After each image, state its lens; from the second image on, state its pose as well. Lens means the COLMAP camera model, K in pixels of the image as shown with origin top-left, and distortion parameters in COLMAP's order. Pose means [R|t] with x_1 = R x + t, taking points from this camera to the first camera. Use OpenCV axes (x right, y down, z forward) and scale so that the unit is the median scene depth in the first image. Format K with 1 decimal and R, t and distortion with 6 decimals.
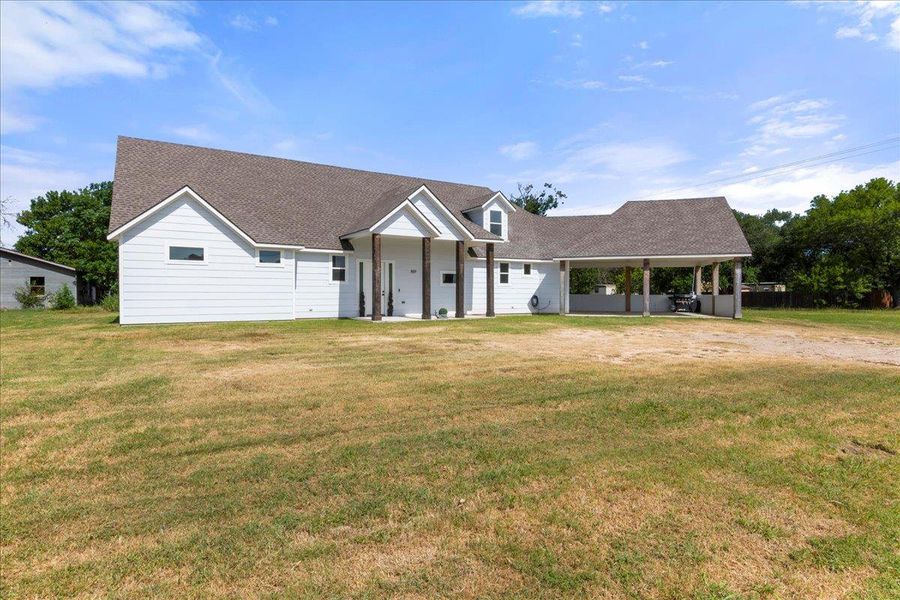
lens RADIAL K [[487.9, 0, 450.0], [0, 487.9, 300.0], [0, 0, 1]] dist [-0.000812, 0.000172]
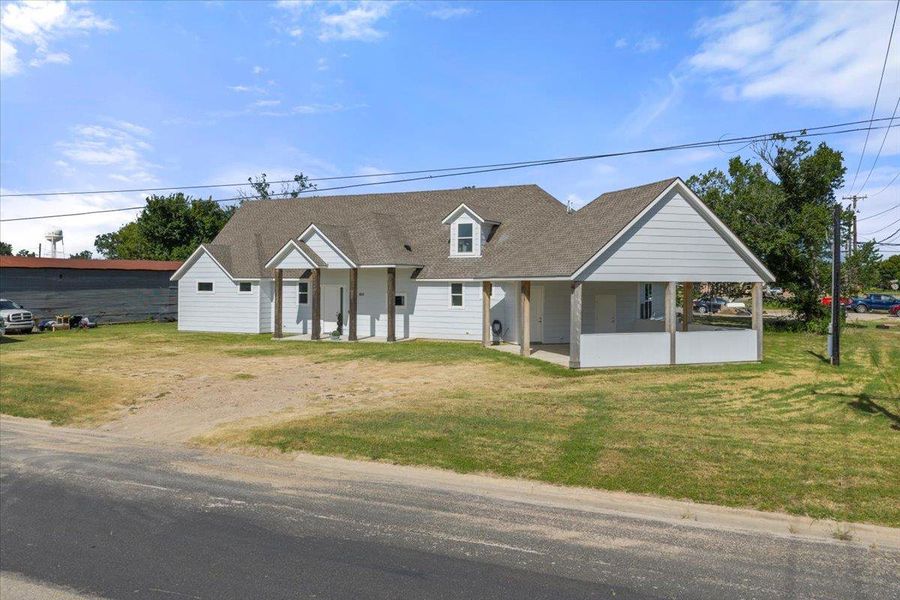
lens RADIAL K [[756.7, 0, 452.0], [0, 756.7, 268.5], [0, 0, 1]] dist [0.001985, -0.005263]
pose [[0.538382, -0.015040, -0.842566, 1.450938], [-0.011652, 0.999612, -0.025289, -0.076753], [0.842620, 0.023432, 0.537998, 0.279699]]
